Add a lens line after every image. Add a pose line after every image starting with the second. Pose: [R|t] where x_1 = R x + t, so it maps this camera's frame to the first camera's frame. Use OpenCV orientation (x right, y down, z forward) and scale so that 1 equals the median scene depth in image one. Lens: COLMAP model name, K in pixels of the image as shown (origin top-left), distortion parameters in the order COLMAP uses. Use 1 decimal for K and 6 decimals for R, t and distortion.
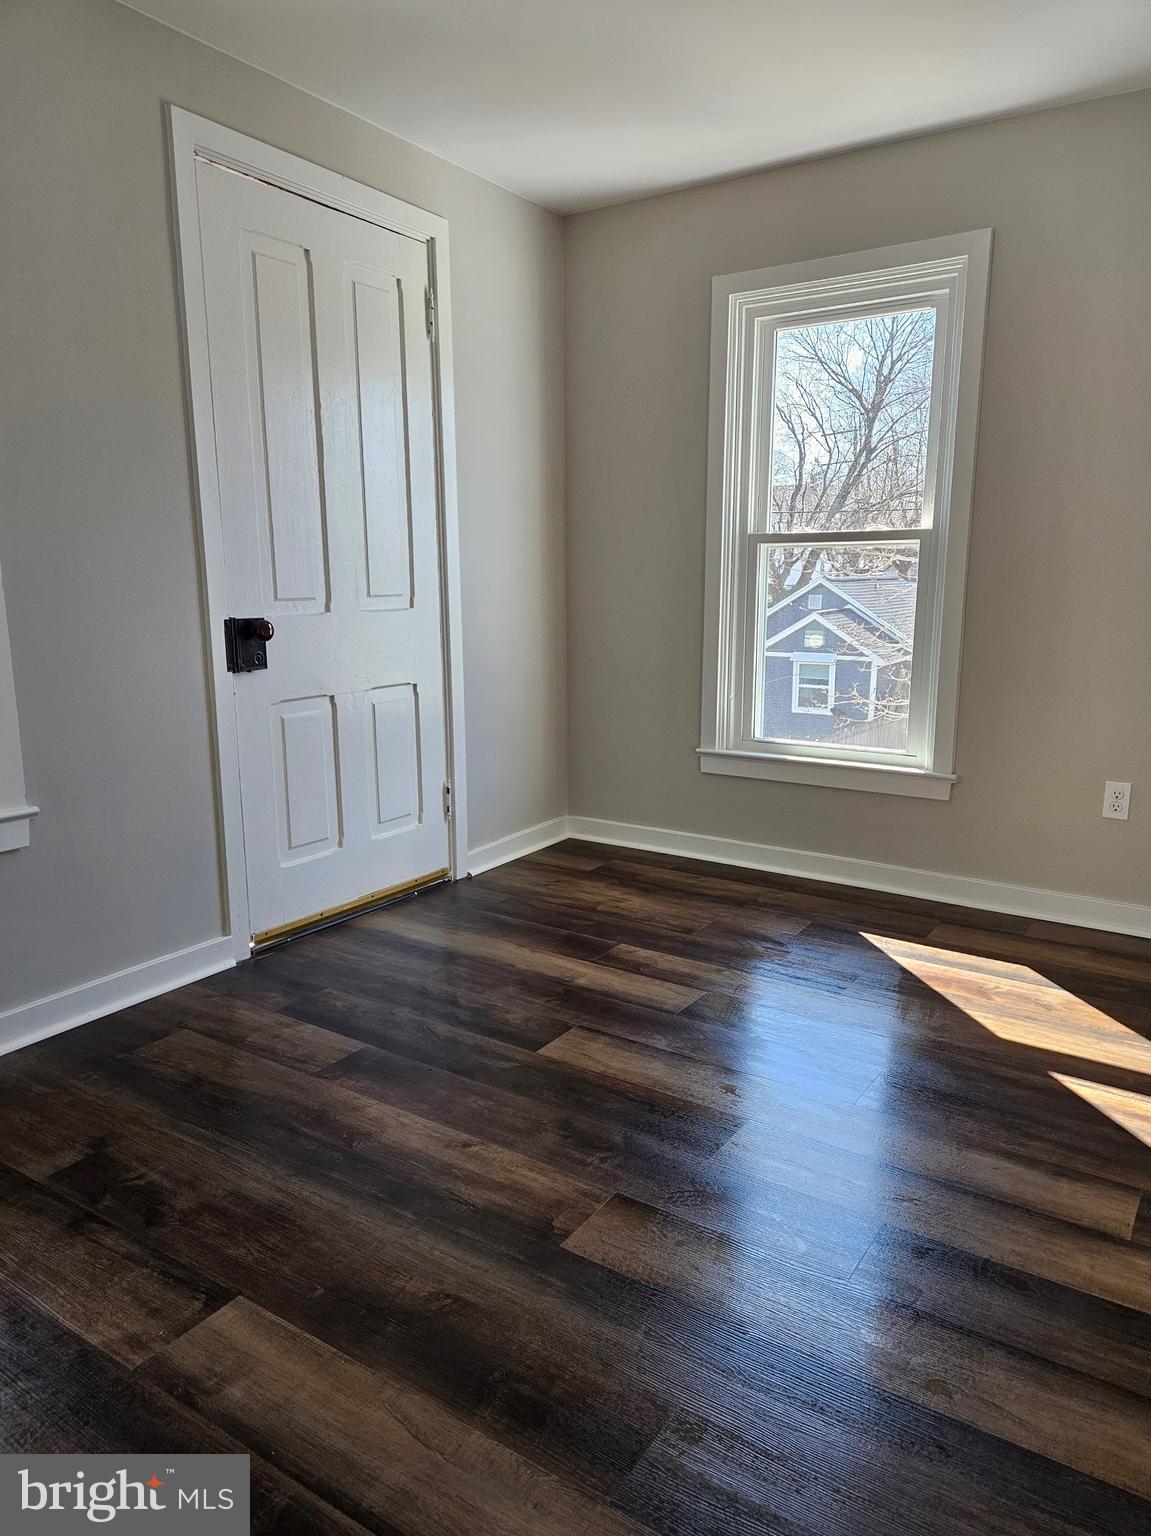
lens RADIAL K [[1040.1, 0, 584.5], [0, 1040.1, 774.9], [0, 0, 1]] dist [0.074487, -0.065474]
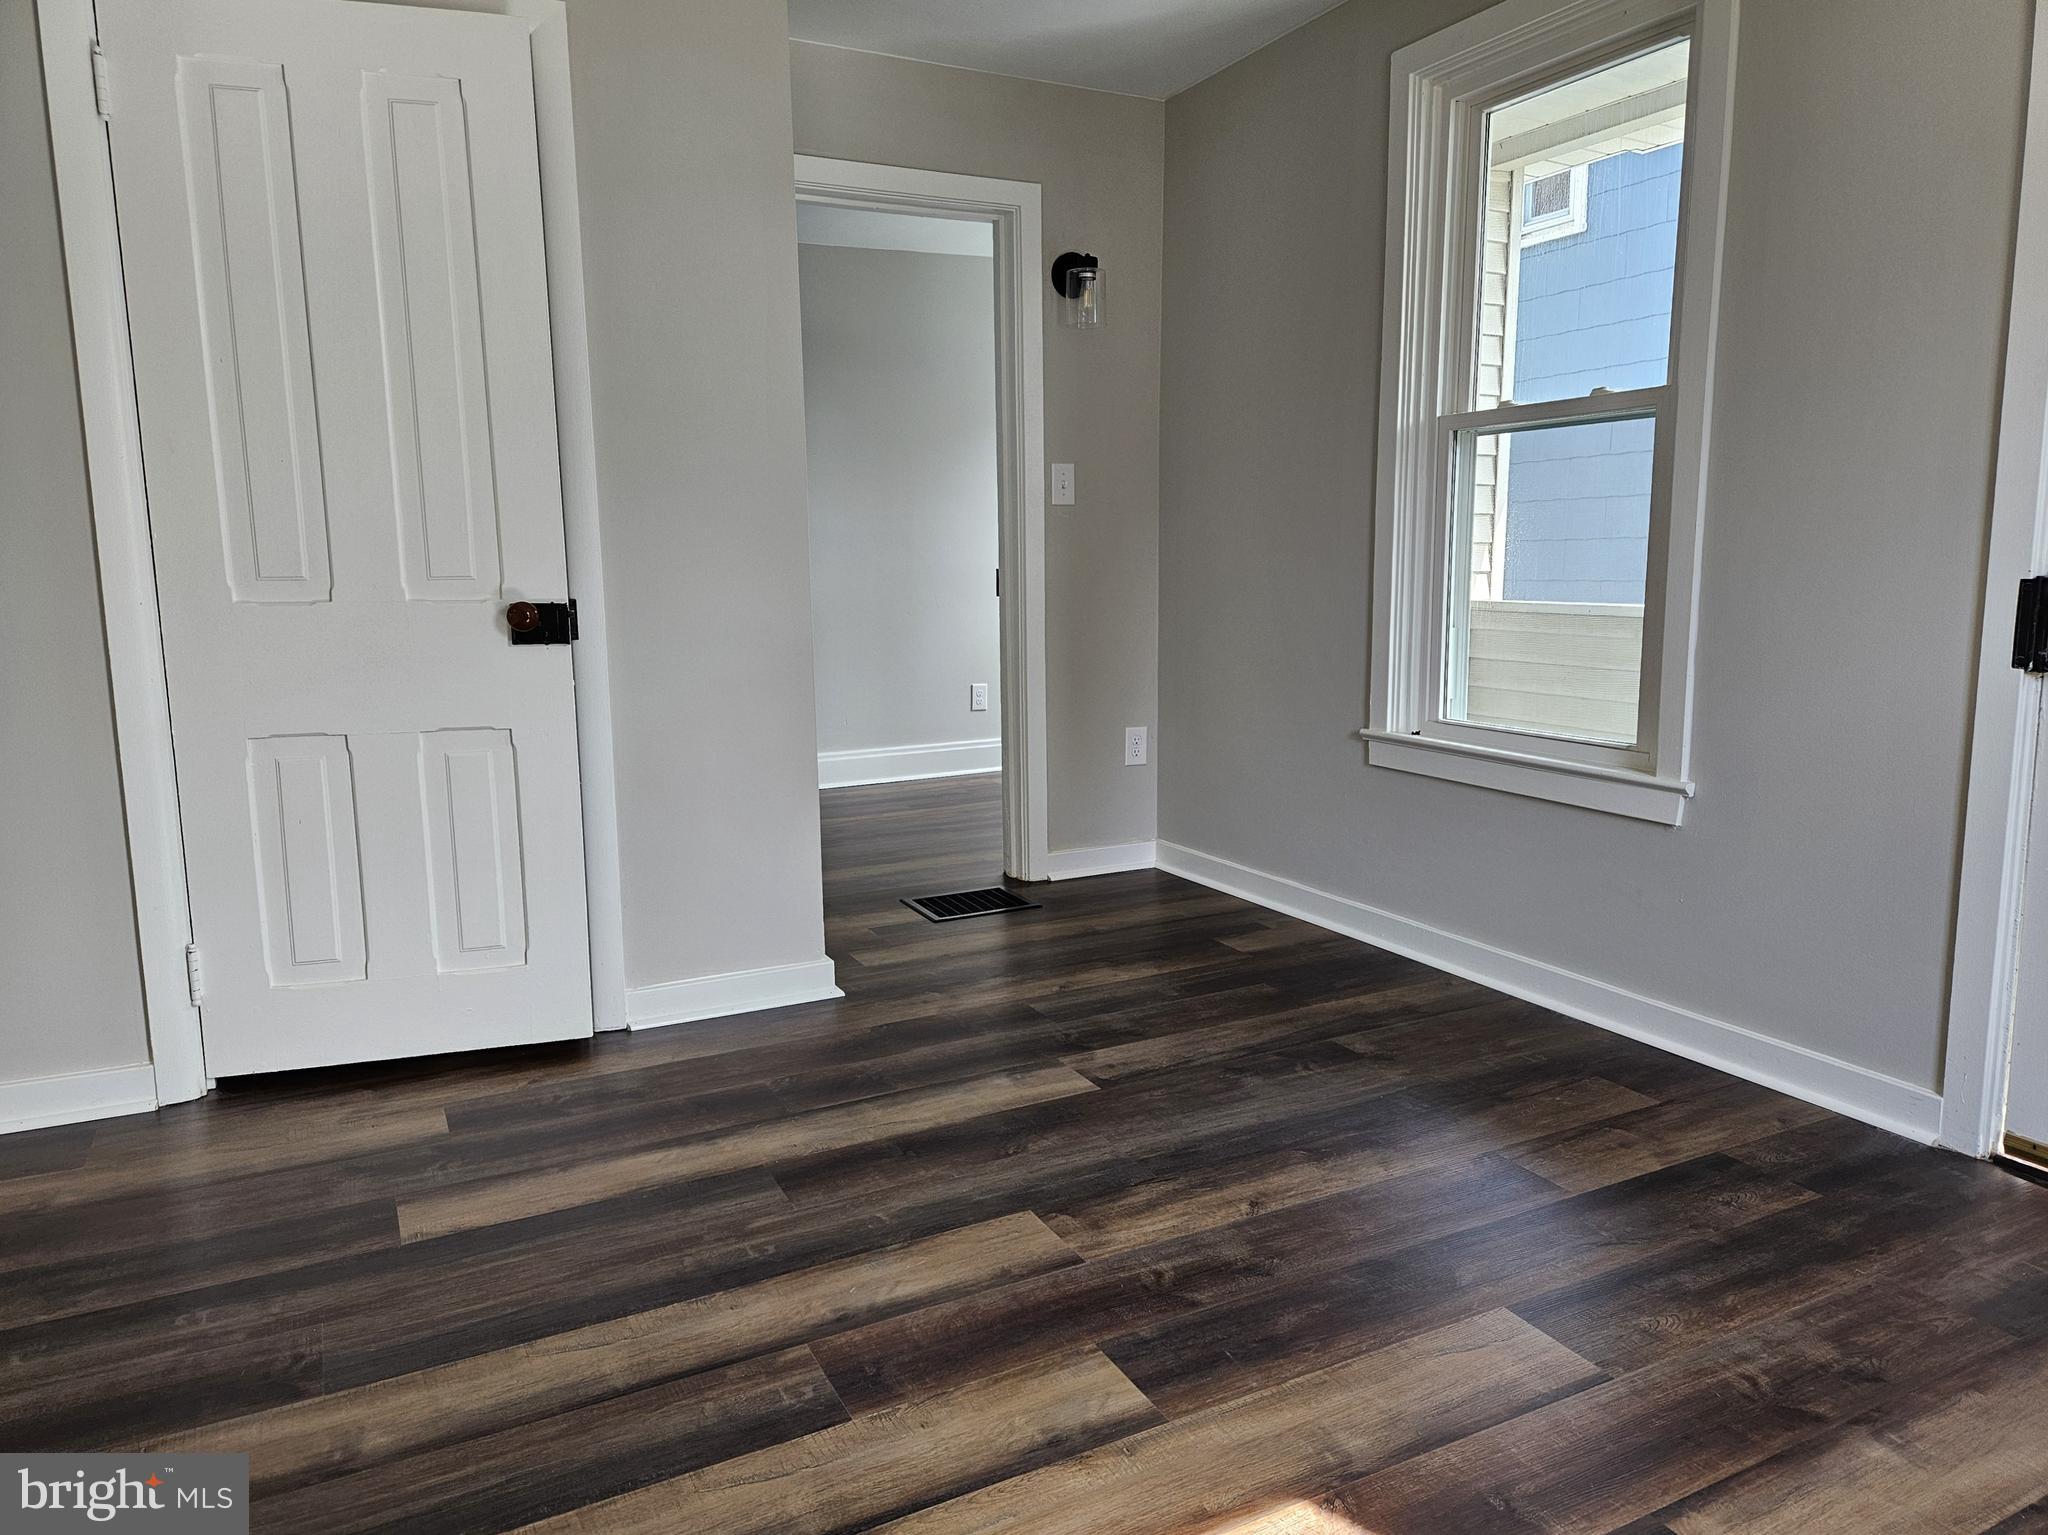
lens RADIAL K [[1350.8, 0, 1024.0], [0, 1350.8, 767.5], [0, 0, 1]] dist [0.077740, -0.070991]
pose [[-0.488124, 0.141487, -0.861230, 0.503265], [-0.159055, 0.955827, 0.247176, -0.122762], [0.858159, 0.257635, -0.444058, 0.736050]]
